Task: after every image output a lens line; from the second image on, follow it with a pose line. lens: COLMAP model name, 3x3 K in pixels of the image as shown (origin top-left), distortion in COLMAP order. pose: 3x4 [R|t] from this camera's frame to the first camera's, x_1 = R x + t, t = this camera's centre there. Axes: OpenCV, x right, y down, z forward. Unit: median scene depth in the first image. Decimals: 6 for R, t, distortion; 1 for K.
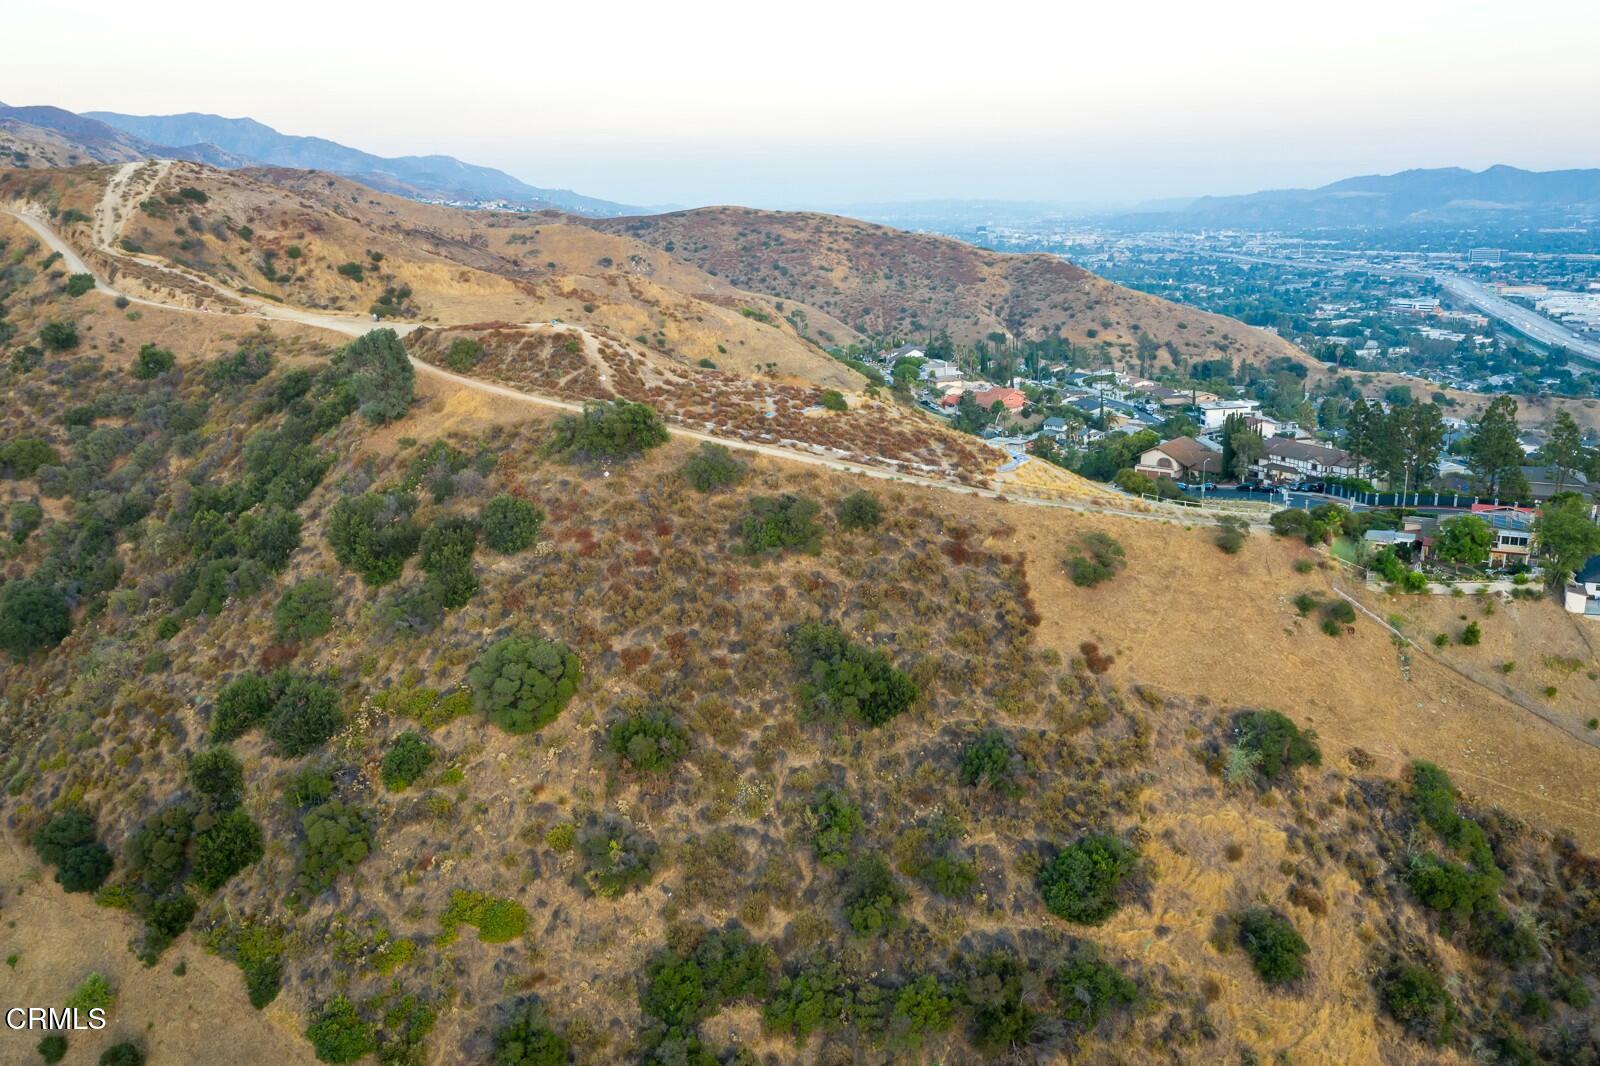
lens RADIAL K [[1363.0, 0, 793.7], [0, 1363.0, 525.5], [0, 0, 1]] dist [0.033621, -0.046624]
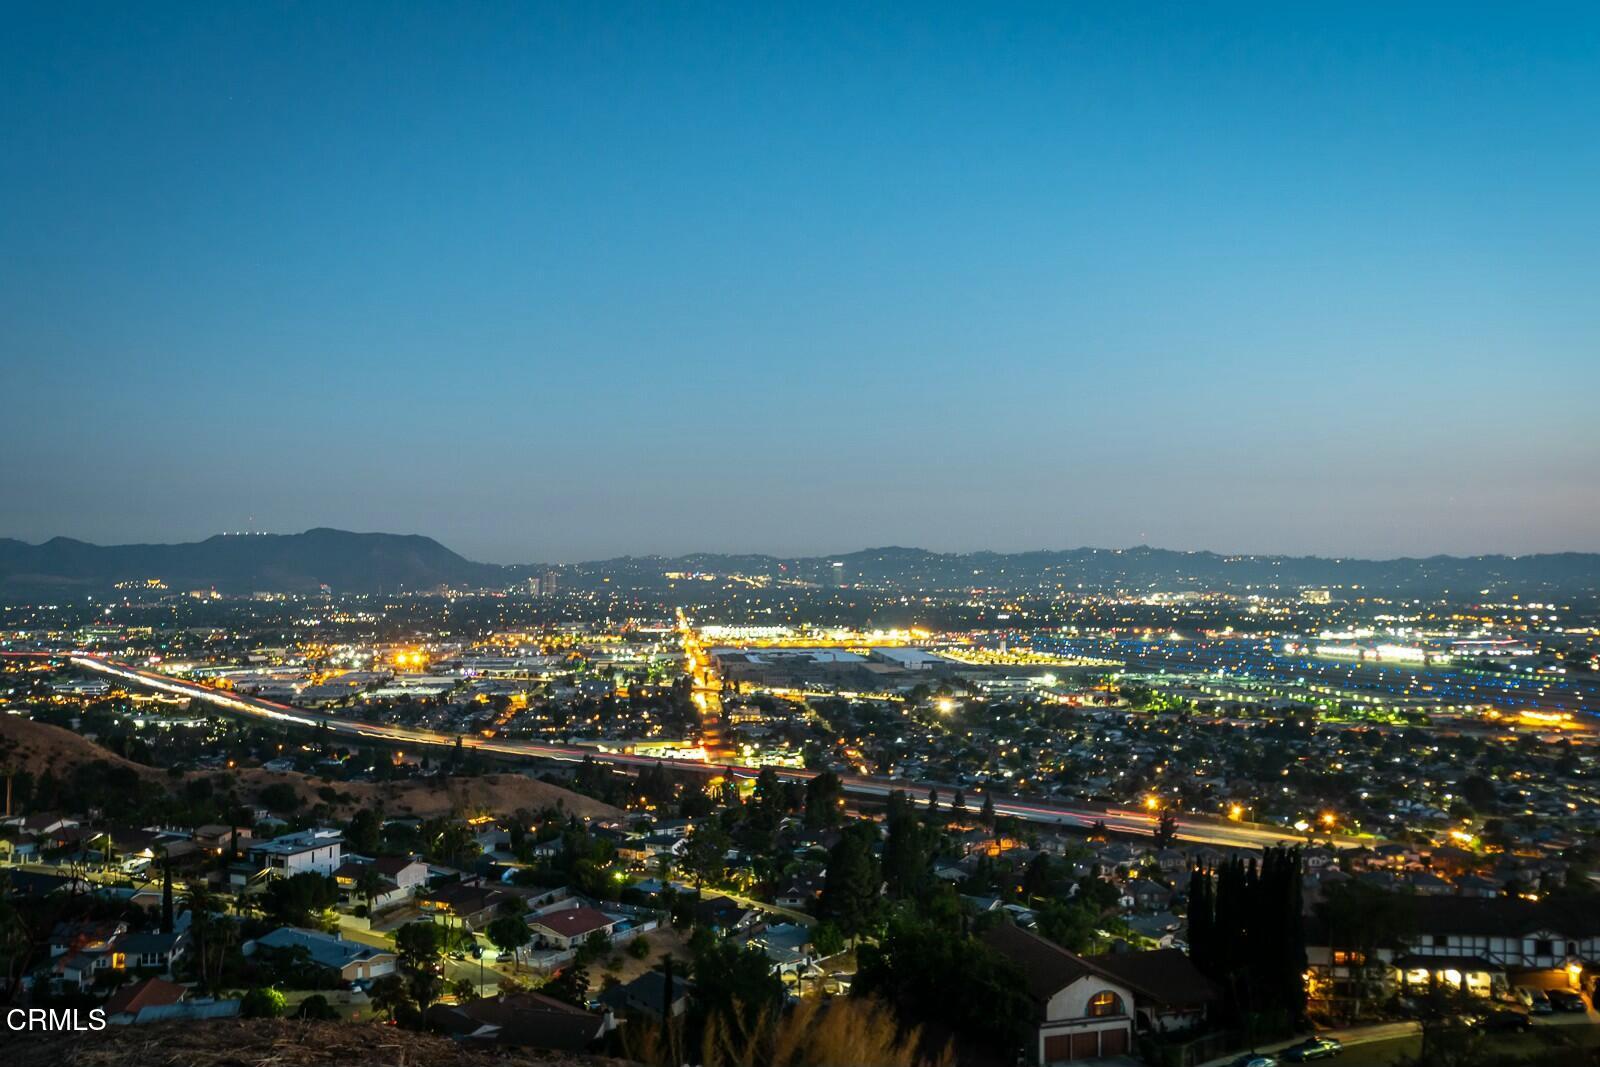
lens RADIAL K [[1414.4, 0, 791.8], [0, 1414.4, 546.2], [0, 0, 1]] dist [0.039961, -0.053837]
pose [[0.540356, 0.034289, 0.840738, -0.045984], [0.186485, 0.969441, -0.159396, -0.048514], [-0.820511, 0.242916, 0.517449, 0.326405]]
